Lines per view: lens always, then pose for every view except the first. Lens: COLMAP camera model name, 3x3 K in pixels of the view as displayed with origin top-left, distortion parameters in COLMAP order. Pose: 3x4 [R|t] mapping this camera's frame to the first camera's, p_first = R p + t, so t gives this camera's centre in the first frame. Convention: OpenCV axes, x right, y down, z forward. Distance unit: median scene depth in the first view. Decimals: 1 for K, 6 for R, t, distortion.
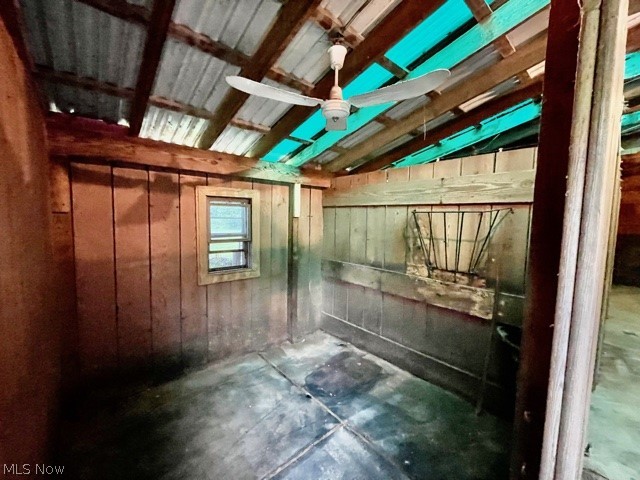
lens RADIAL K [[259.7, 0, 319.8], [0, 259.7, 238.1], [0, 0, 1]] dist [-0.000423, -0.000049]
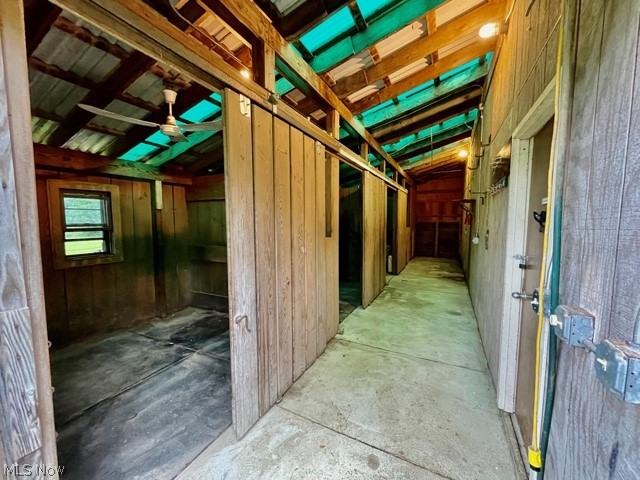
lens RADIAL K [[259.7, 0, 319.8], [0, 259.7, 238.1], [0, 0, 1]] dist [-0.000423, -0.000049]
pose [[0.922598, -0.050471, 0.382447, 0.138744], [0.052833, 0.998594, 0.004331, 0.092011], [-0.382128, 0.016210, 0.923967, -0.396561]]
